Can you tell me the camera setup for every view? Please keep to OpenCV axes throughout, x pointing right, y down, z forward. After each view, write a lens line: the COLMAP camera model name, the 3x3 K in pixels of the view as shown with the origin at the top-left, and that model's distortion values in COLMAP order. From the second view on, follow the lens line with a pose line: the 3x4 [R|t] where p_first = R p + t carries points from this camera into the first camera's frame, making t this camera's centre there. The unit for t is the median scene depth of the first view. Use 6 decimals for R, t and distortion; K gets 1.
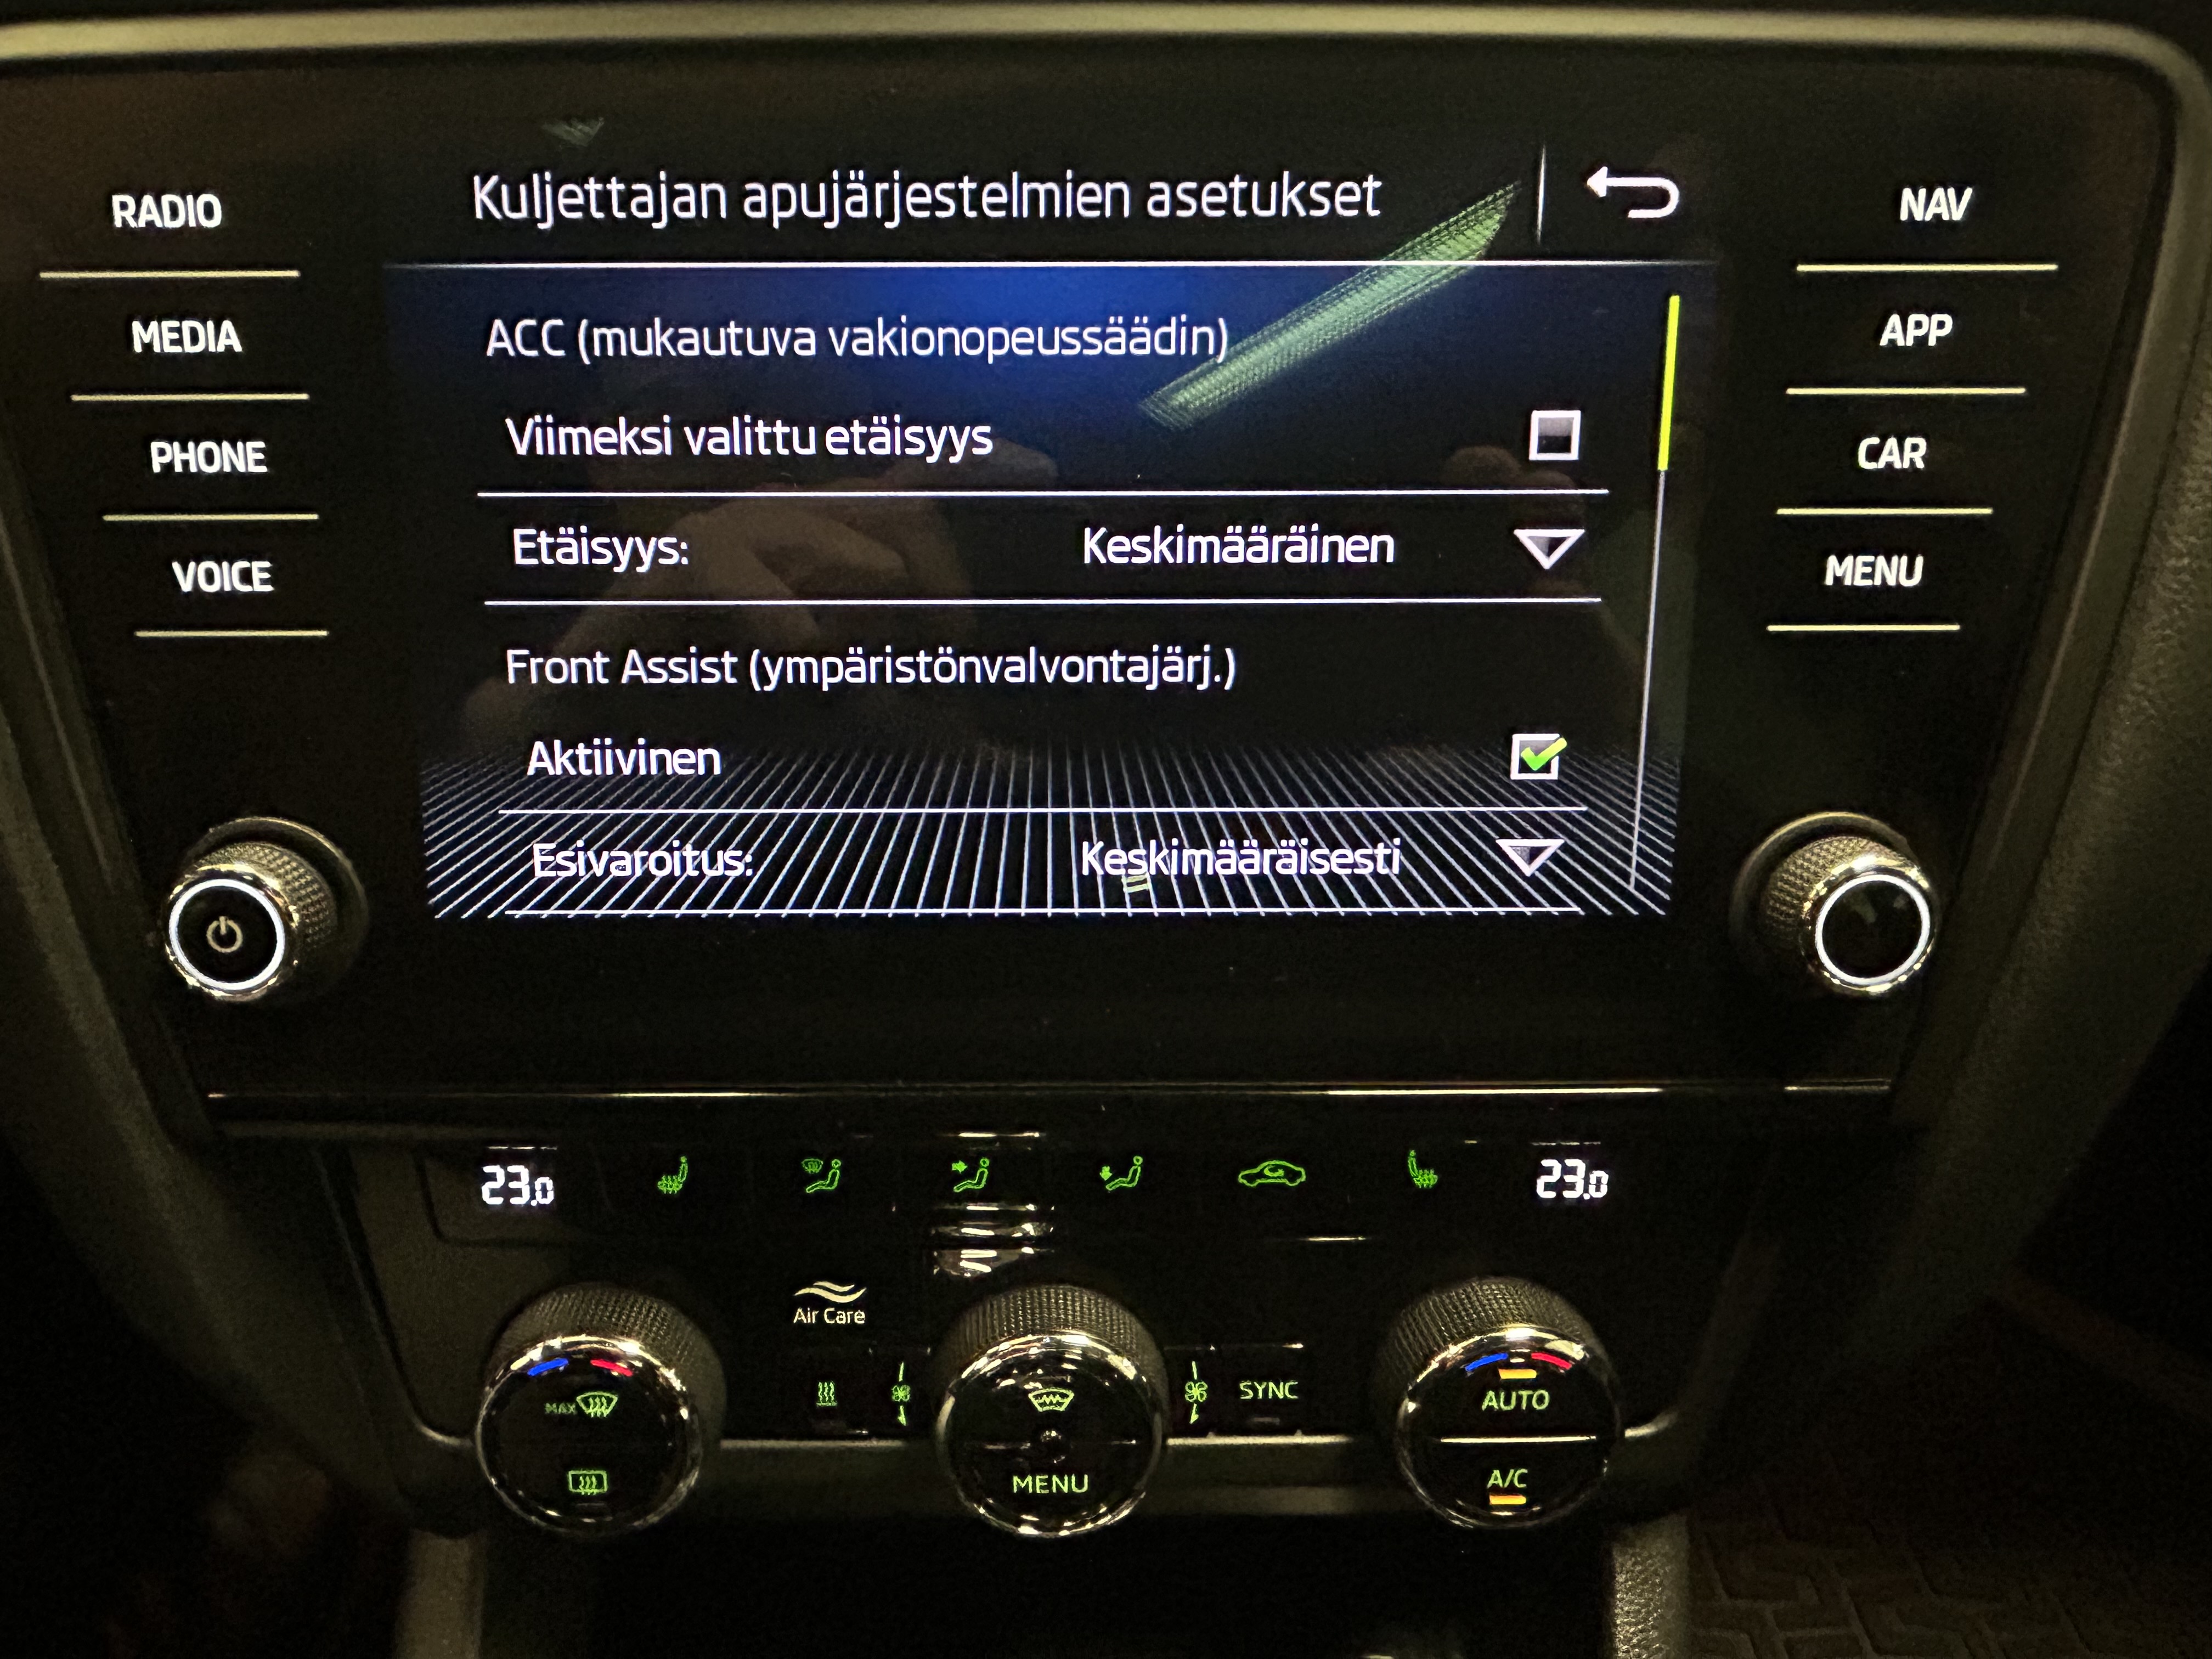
lens RADIAL K [[1349.2, 0, 1015.7], [0, 1349.2, 780.1], [0, 0, 1]] dist [-0.015454, 0.005856]
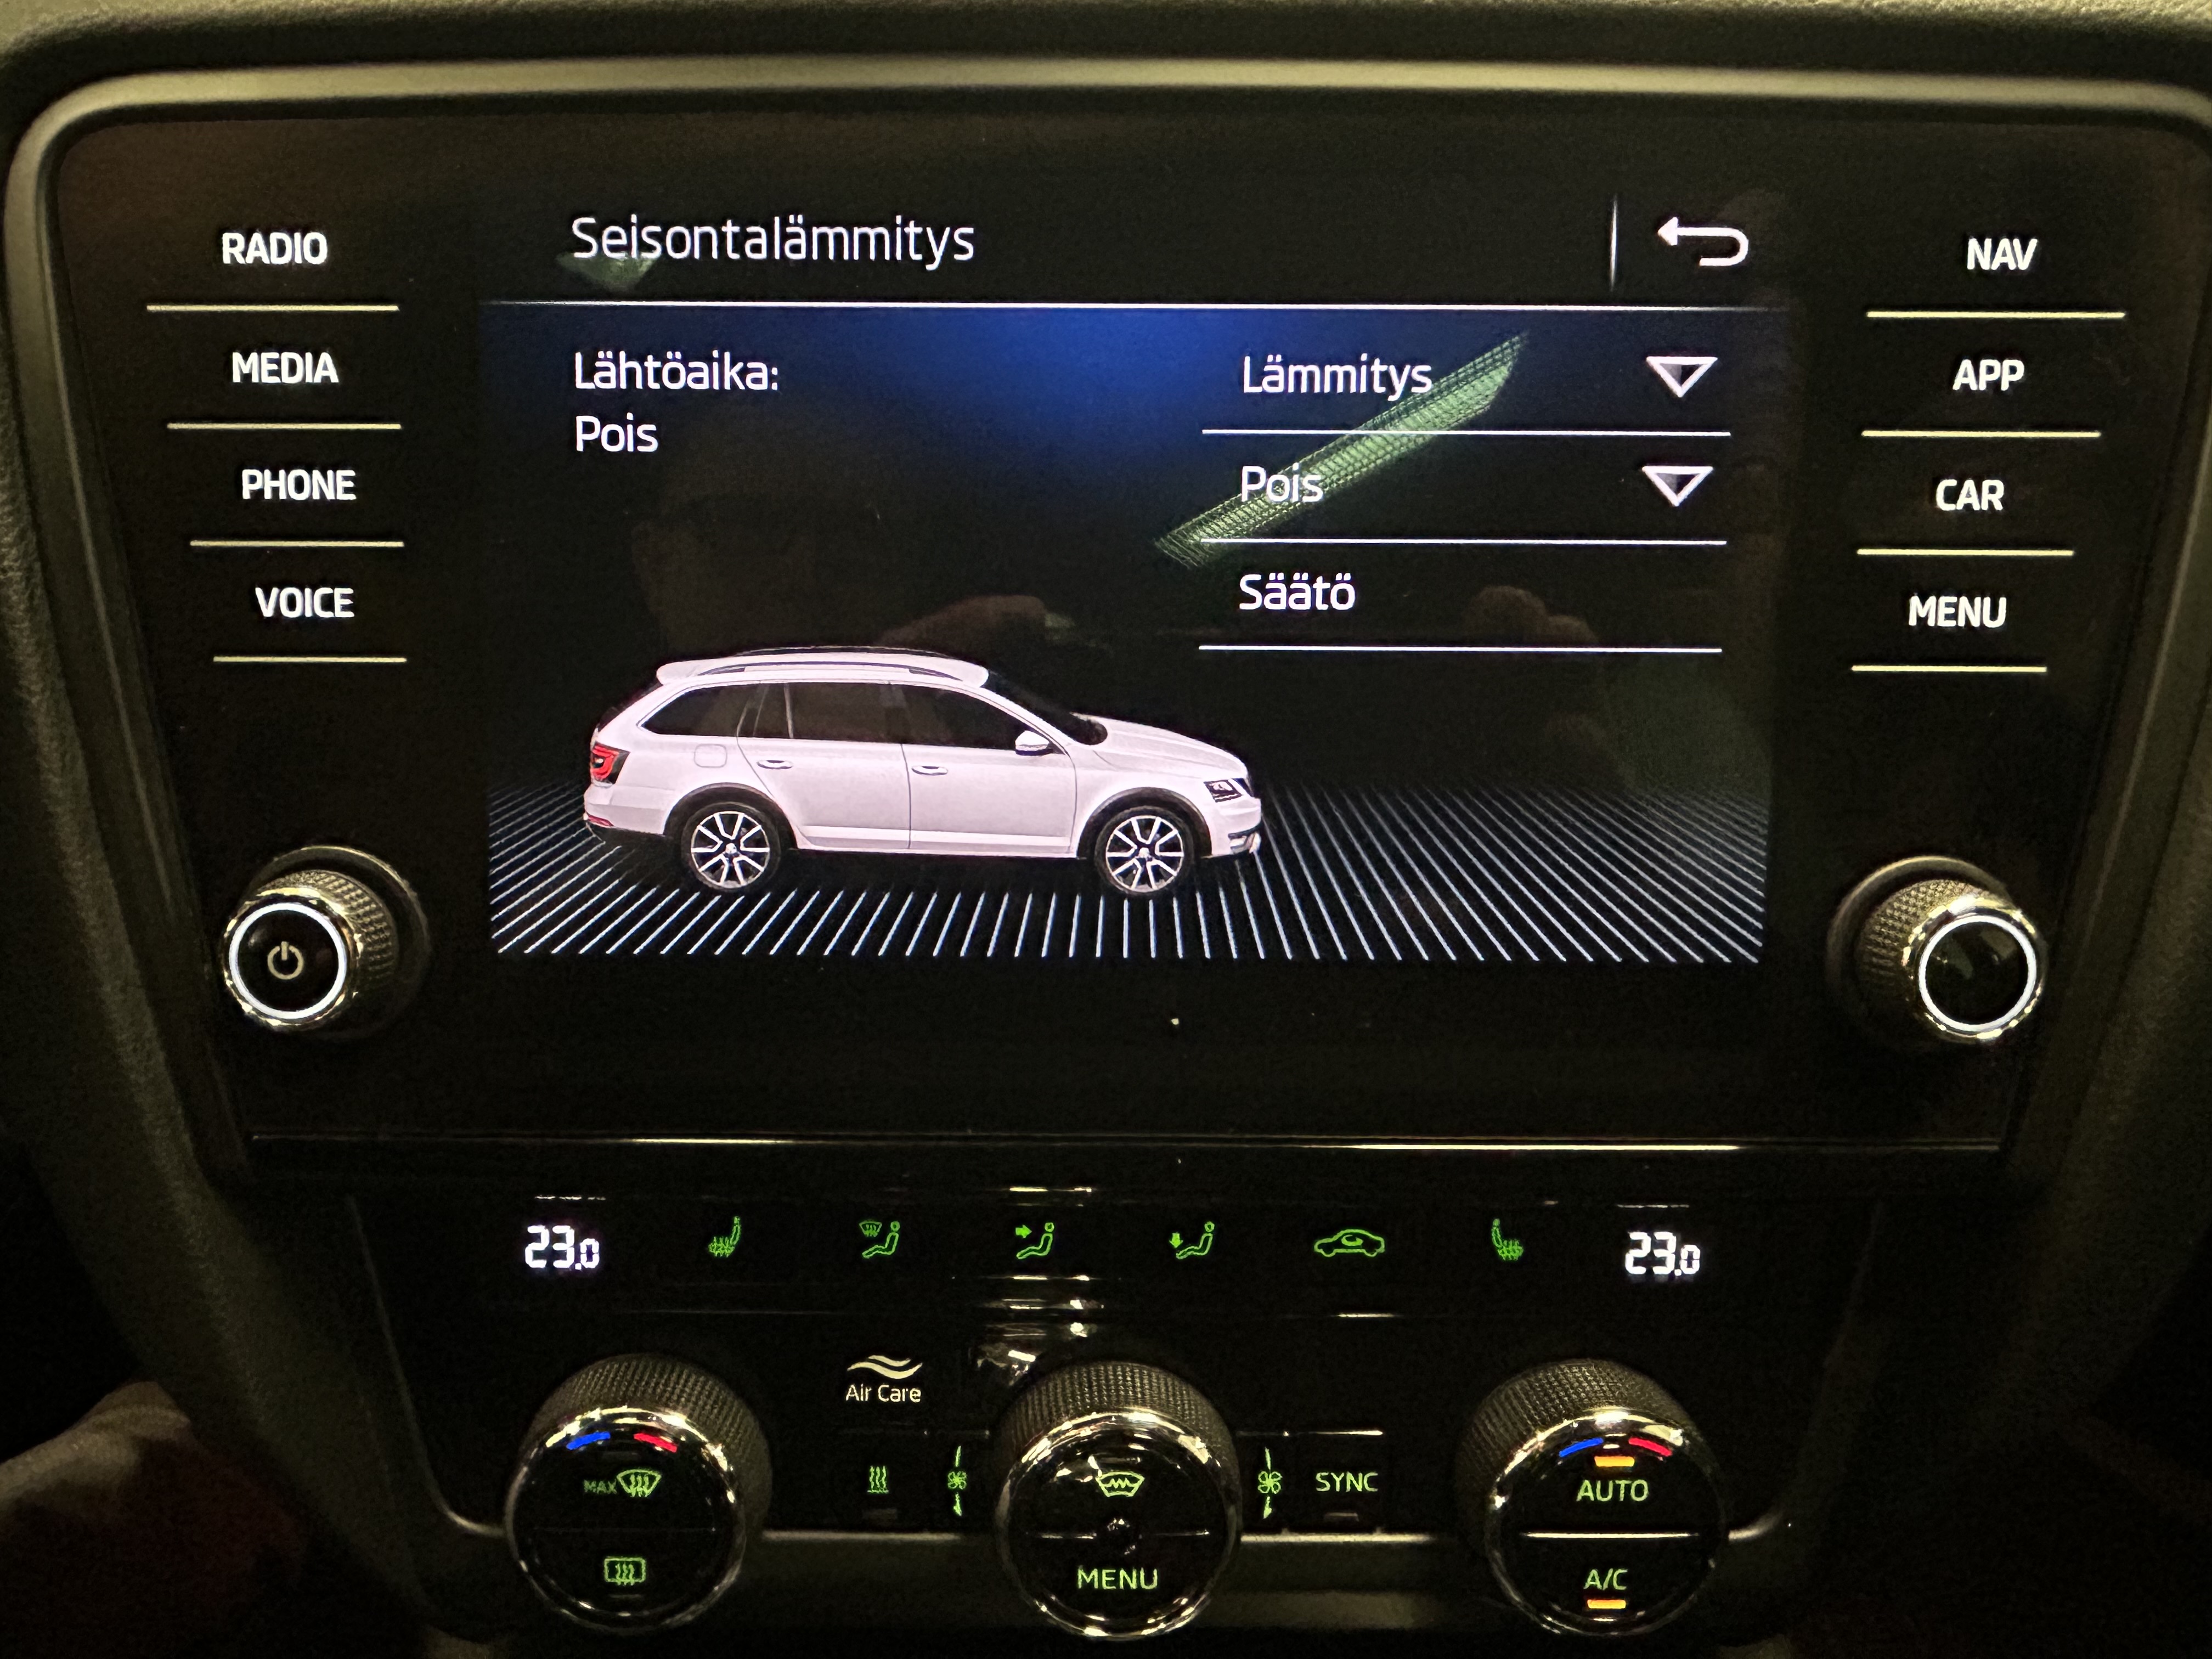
lens RADIAL K [[1349.2, 0, 1019.2], [0, 1349.2, 789.5], [0, 0, 1]] dist [-0.015454, 0.005856]
pose [[0.999931, 0.009279, -0.007154, -0.046936], [-0.009920, 0.995387, -0.095423, 0.075199], [0.006235, 0.095487, 0.995411, 0.017311]]
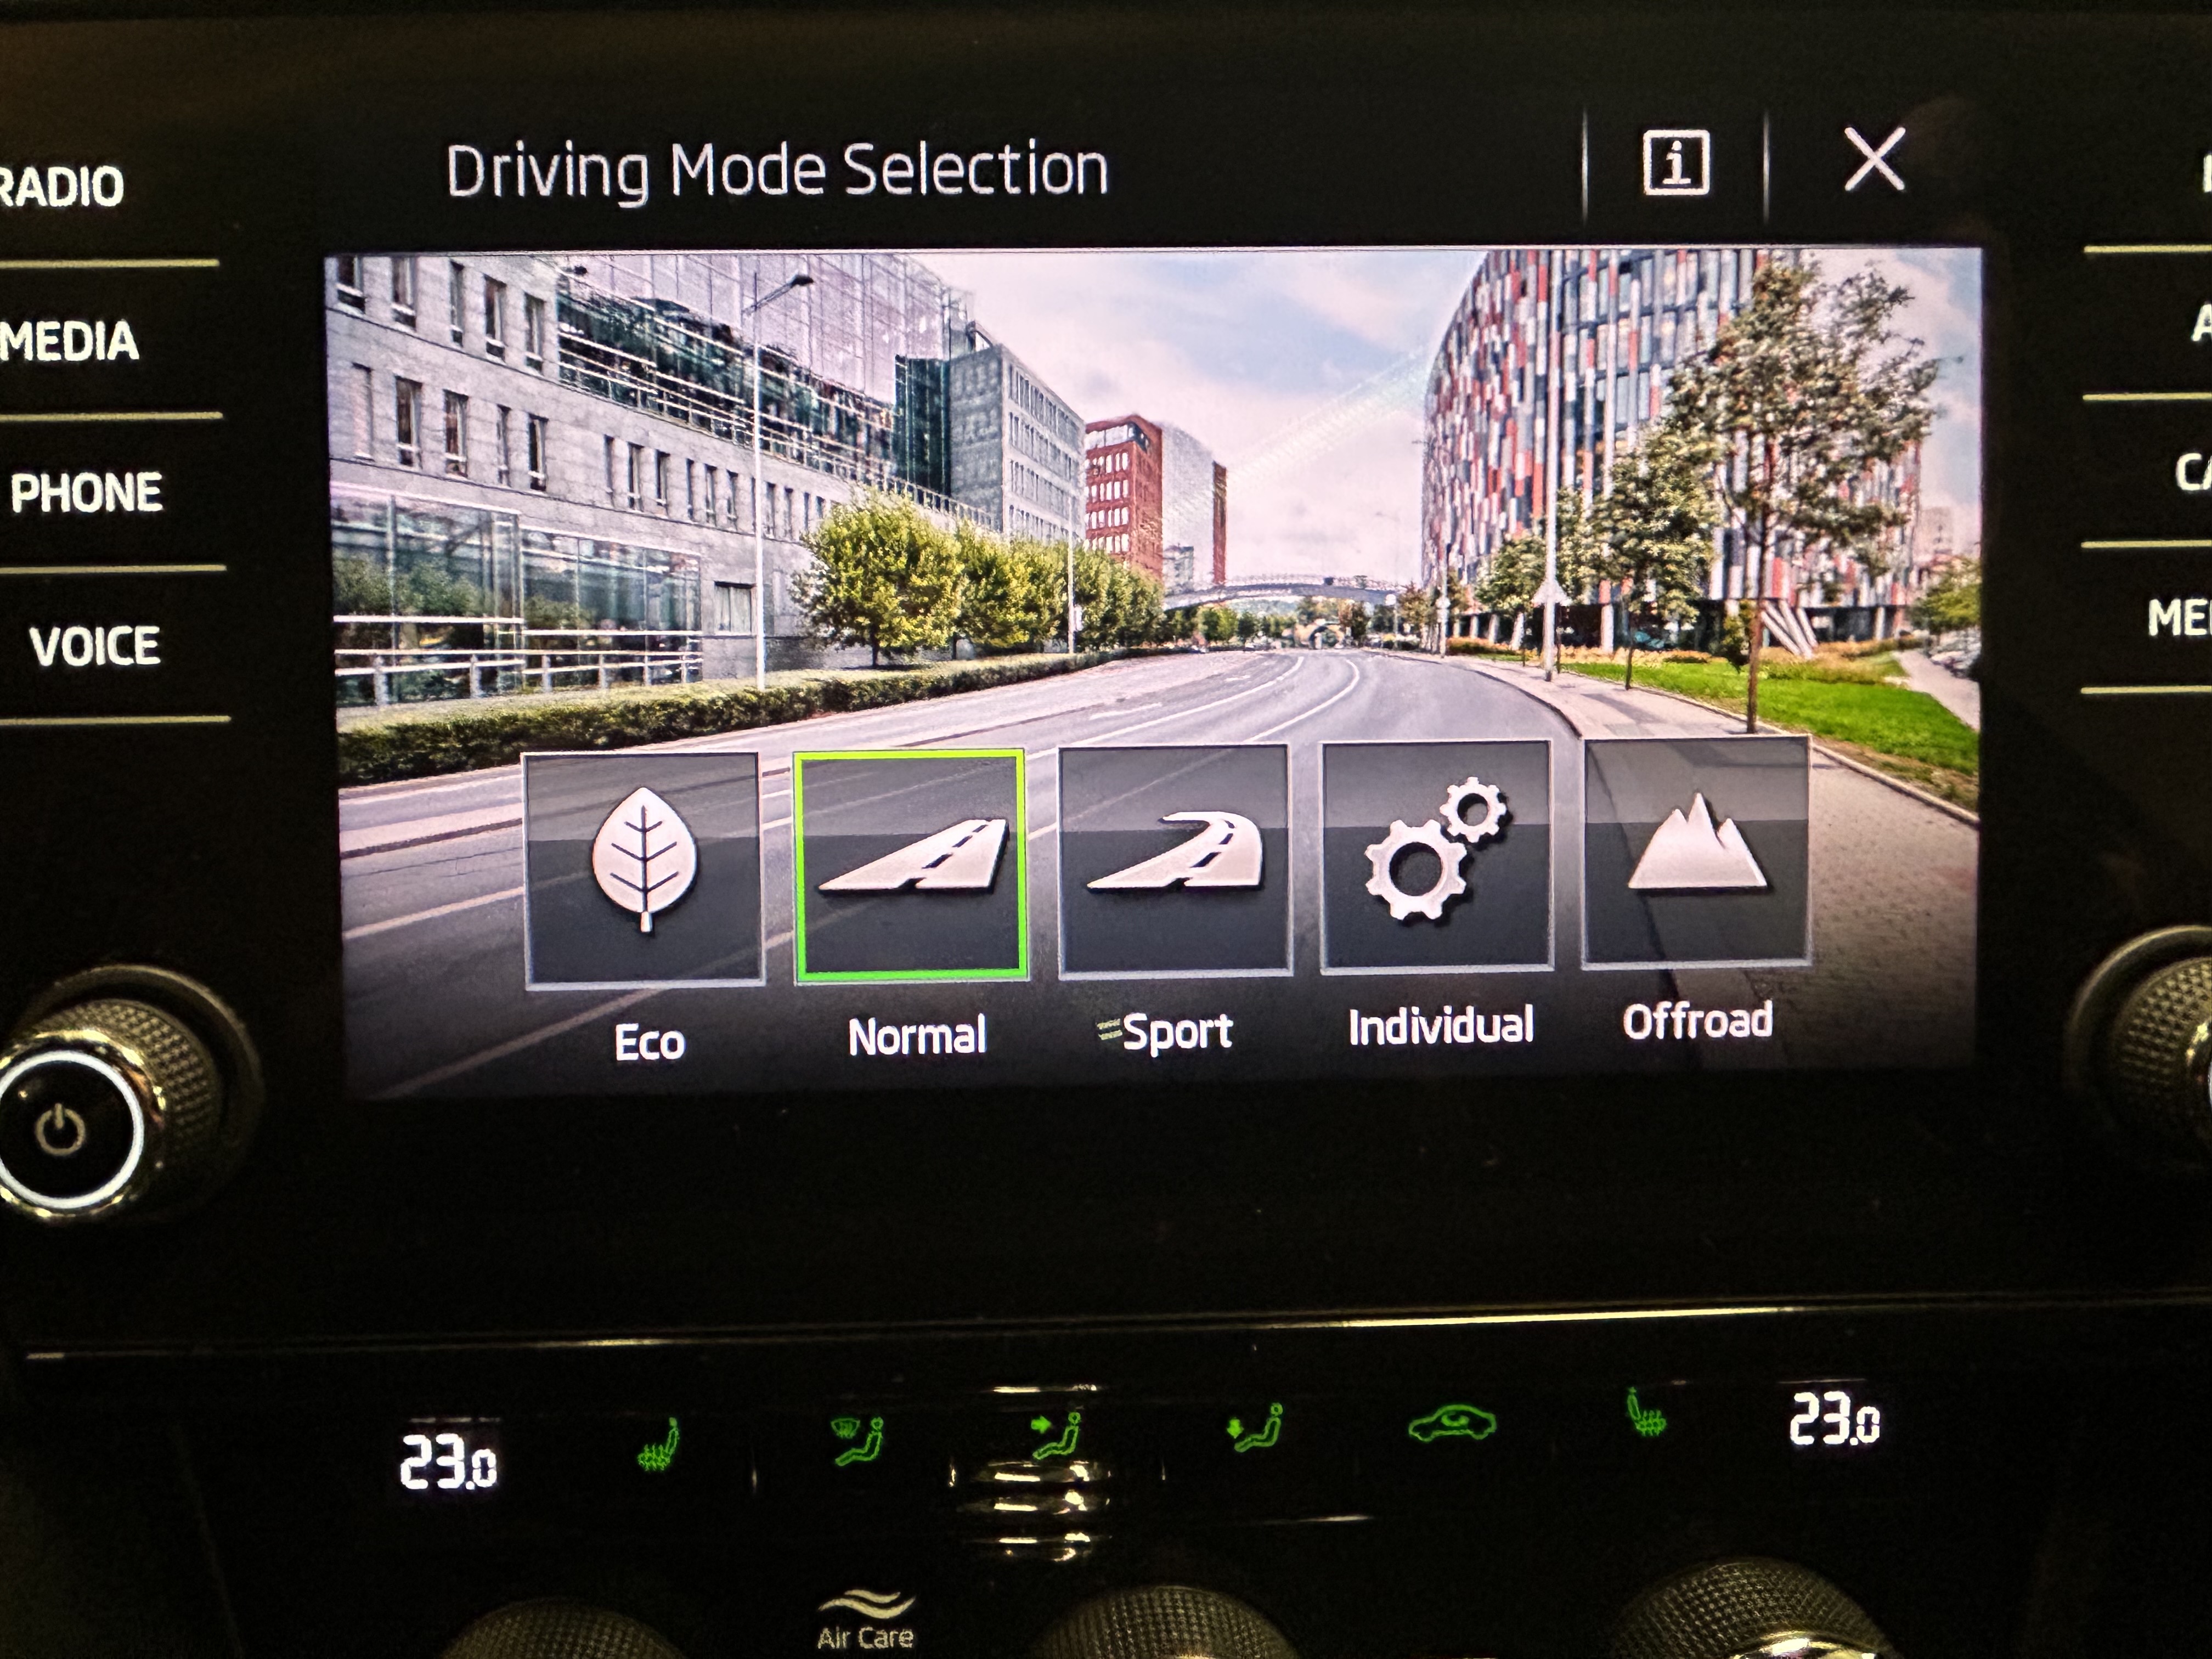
lens RADIAL K [[1349.2, 0, 971.7], [0, 1349.2, 745.4], [0, 0, 1]] dist [-0.015454, 0.005856]
pose [[0.999706, -0.012491, 0.020762, -0.105525], [0.015228, 0.990401, -0.137379, 0.016105], [-0.018847, 0.137655, 0.990301, 0.235257]]
